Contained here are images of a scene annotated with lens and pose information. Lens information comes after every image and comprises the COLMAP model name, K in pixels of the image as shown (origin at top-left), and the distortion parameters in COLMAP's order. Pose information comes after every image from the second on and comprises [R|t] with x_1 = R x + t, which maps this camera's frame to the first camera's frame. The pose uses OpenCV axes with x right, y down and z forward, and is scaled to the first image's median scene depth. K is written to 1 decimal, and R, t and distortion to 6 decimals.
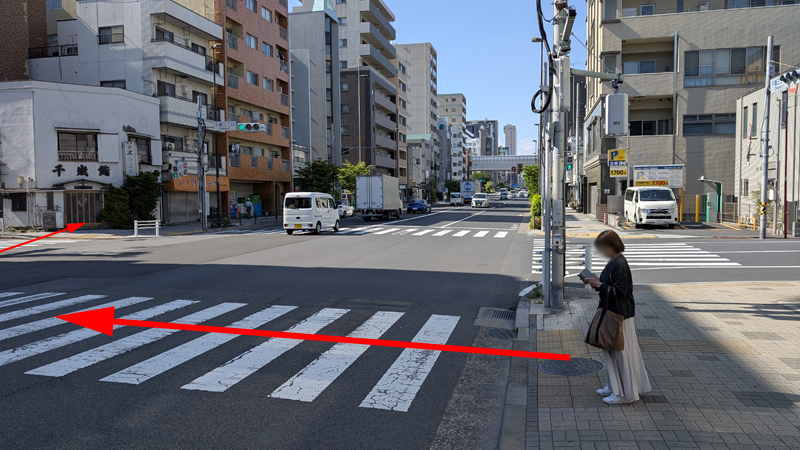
lens RADIAL K [[553.6, 0, 404.3], [0, 553.6, 232.7], [0, 0, 1]] dist [0.005040, -0.006745]
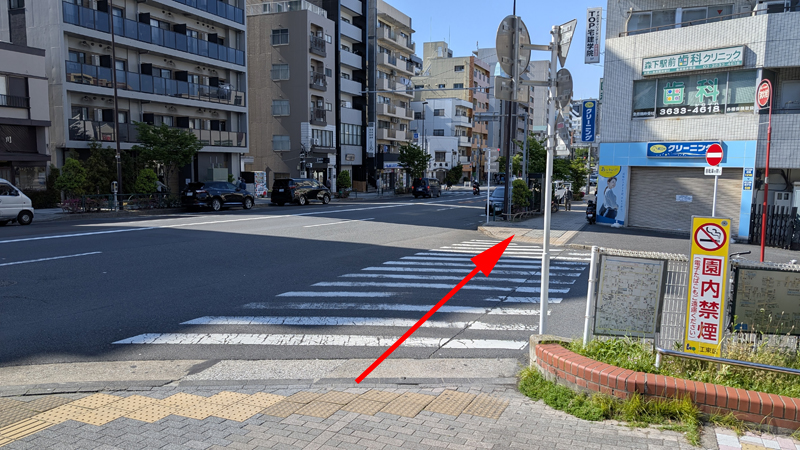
lens RADIAL K [[553.6, 0, 399.1], [0, 553.6, 232.8], [0, 0, 1]] dist [0.005040, -0.006745]
pose [[0.983013, 0.048973, -0.176881, -0.176549], [-0.037748, 0.997087, 0.066283, 0.046657], [0.179611, -0.058480, 0.981998, -1.417210]]
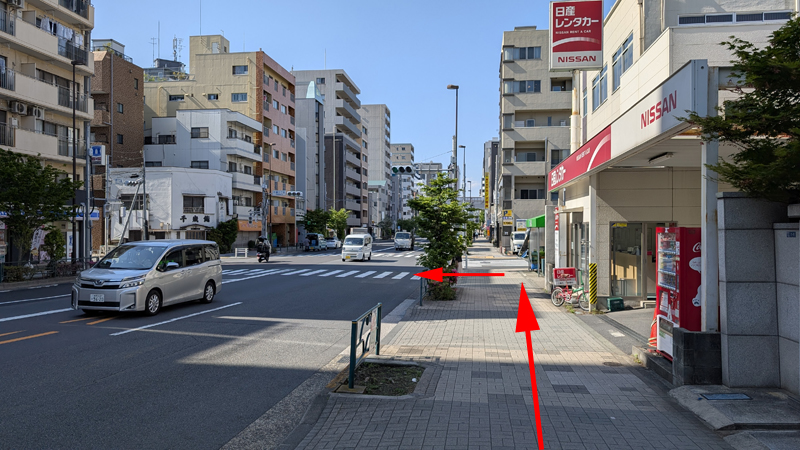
lens RADIAL K [[553.6, 0, 399.6], [0, 553.6, 229.4], [0, 0, 1]] dist [0.005040, -0.006745]
pose [[0.995961, 0.010091, 0.089217, -0.078575], [-0.003917, 0.997601, -0.069110, 0.023768], [-0.089701, 0.068481, 0.993612, -0.508576]]
